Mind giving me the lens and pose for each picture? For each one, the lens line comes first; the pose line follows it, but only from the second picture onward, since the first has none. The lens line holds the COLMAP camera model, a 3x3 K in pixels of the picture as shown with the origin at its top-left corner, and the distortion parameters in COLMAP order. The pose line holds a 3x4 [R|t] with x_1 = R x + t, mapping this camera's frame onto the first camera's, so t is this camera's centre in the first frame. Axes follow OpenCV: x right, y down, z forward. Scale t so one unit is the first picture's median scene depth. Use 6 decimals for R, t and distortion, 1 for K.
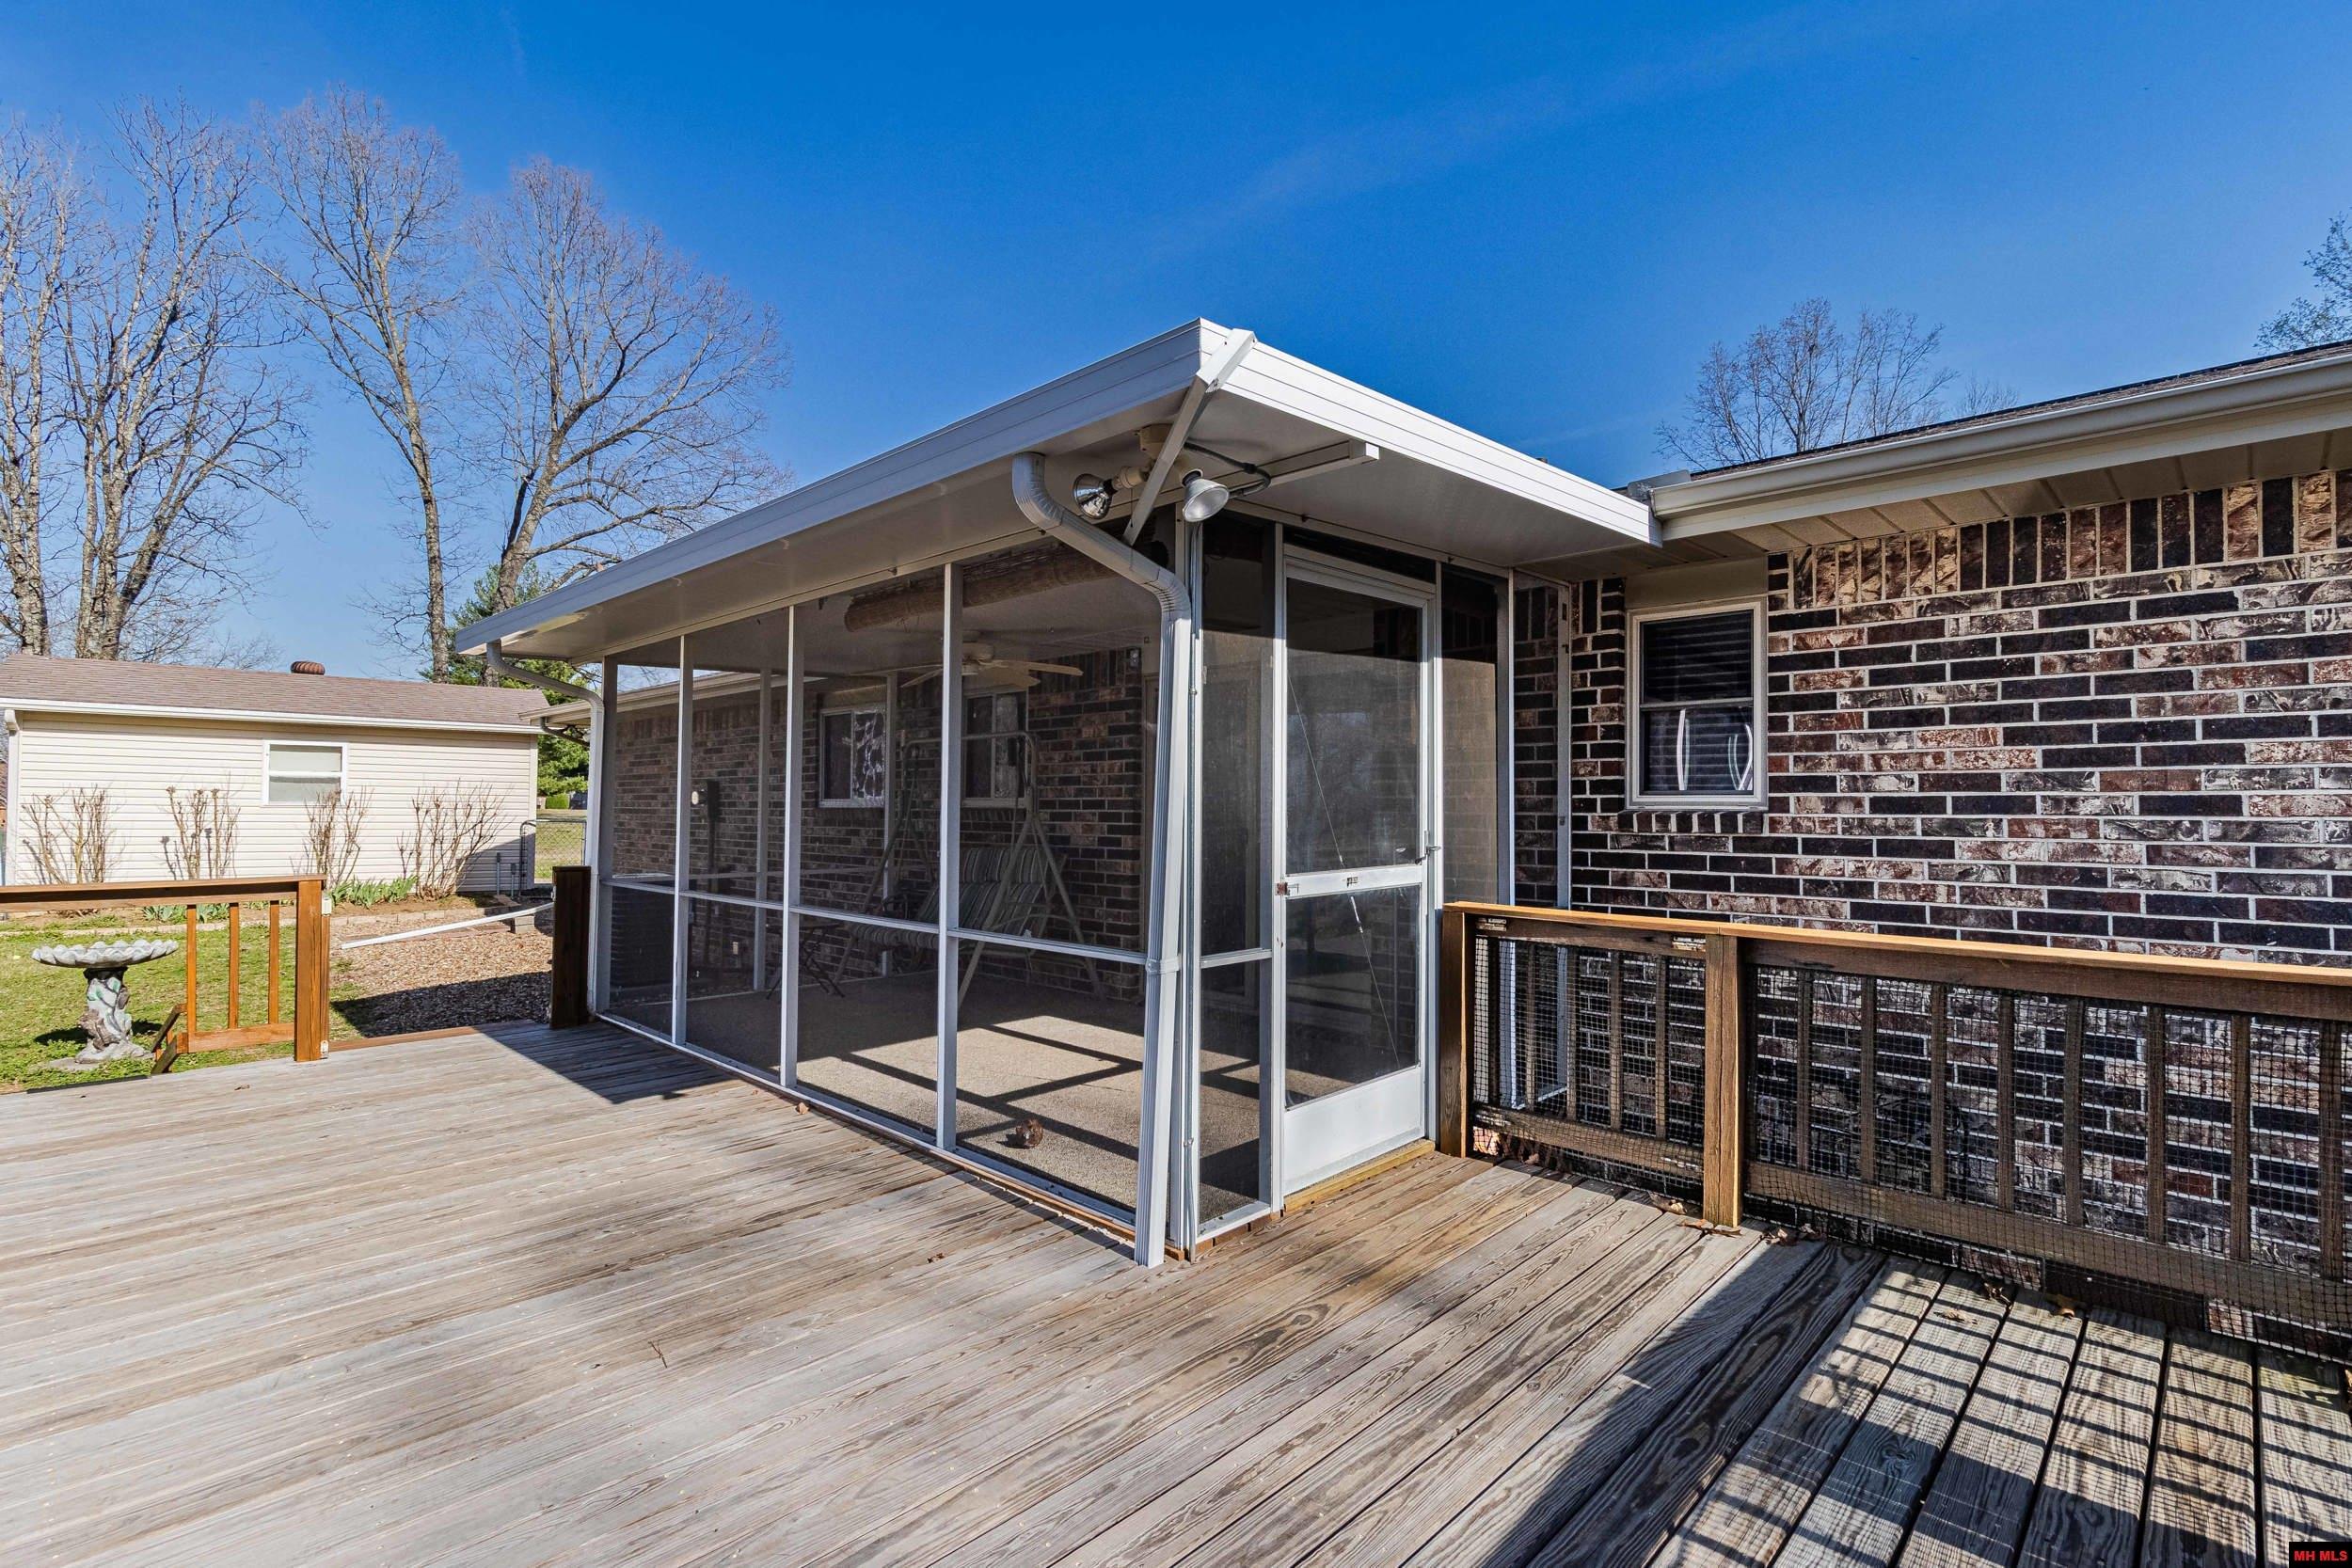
lens RADIAL K [[1095.4, 0, 1174.6], [0, 1095.4, 791.1], [0, 0, 1]] dist [0.001030, 0.000361]
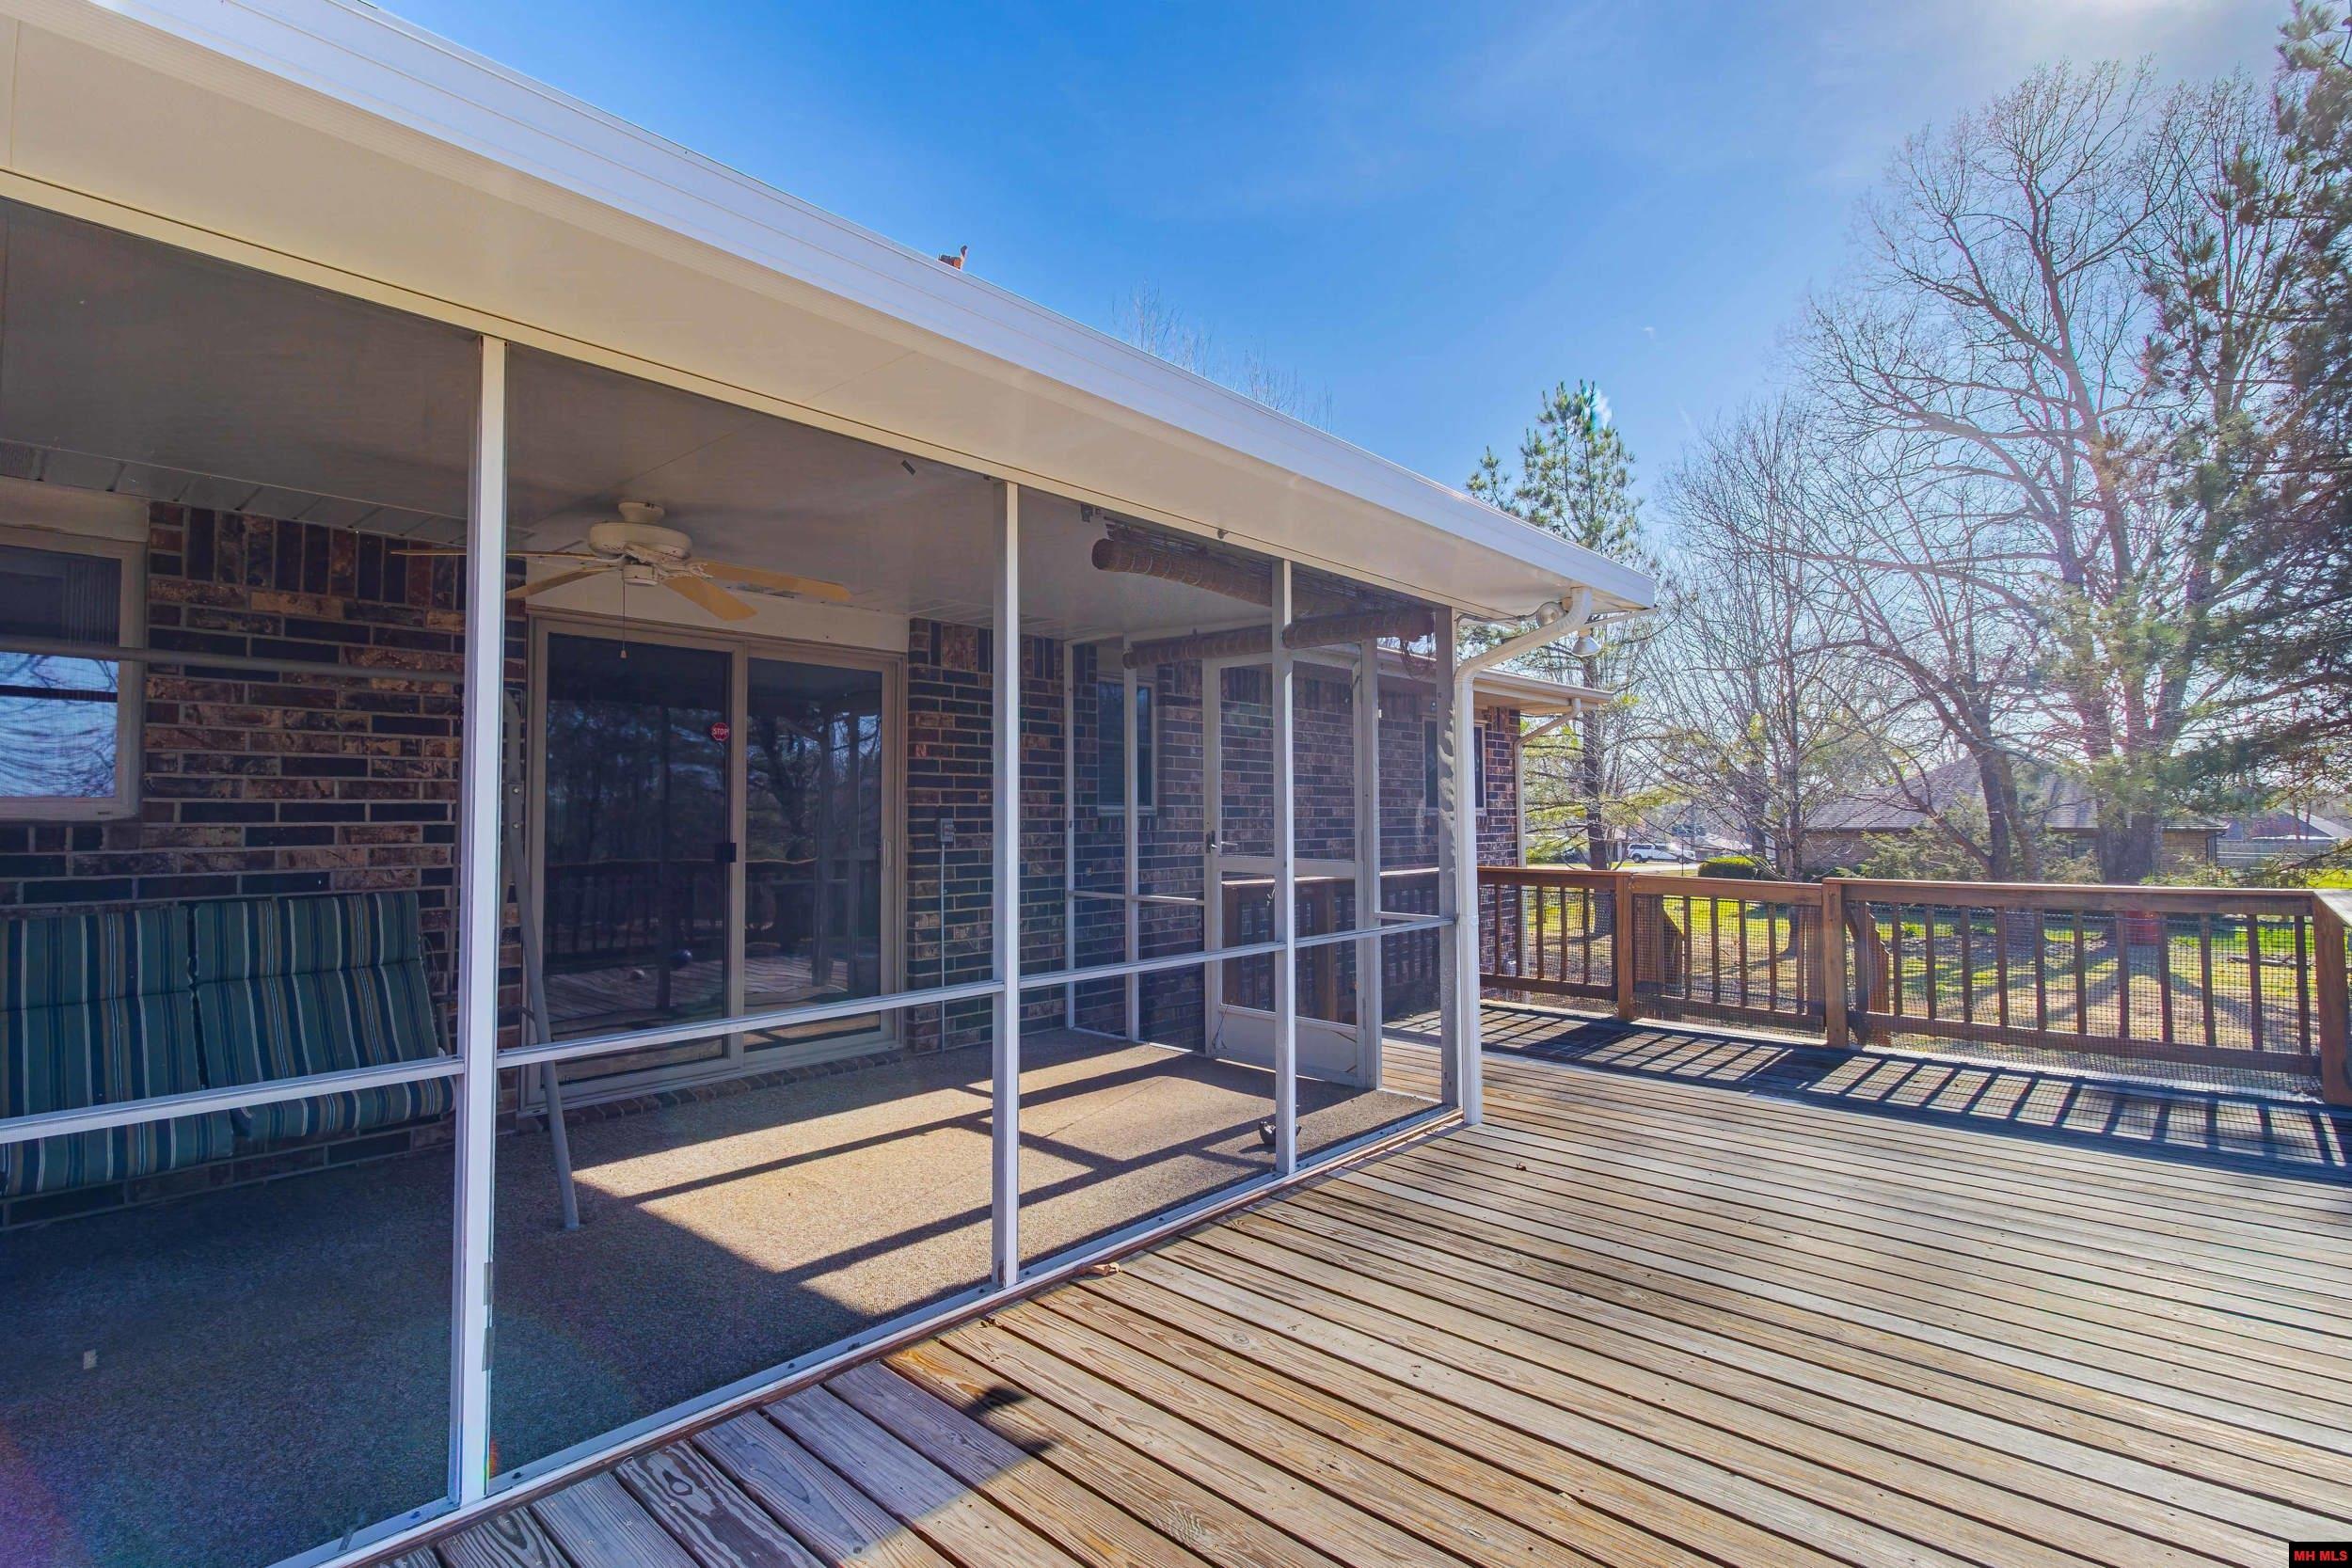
lens RADIAL K [[1095.4, 0, 1165.1], [0, 1095.4, 790.1], [0, 0, 1]] dist [0.001030, 0.000361]
pose [[-0.028783, 0.019749, 0.999391, -1.036889], [-0.012098, 0.999725, -0.020104, 0.012324], [-0.999512, -0.012669, -0.028537, 1.015049]]
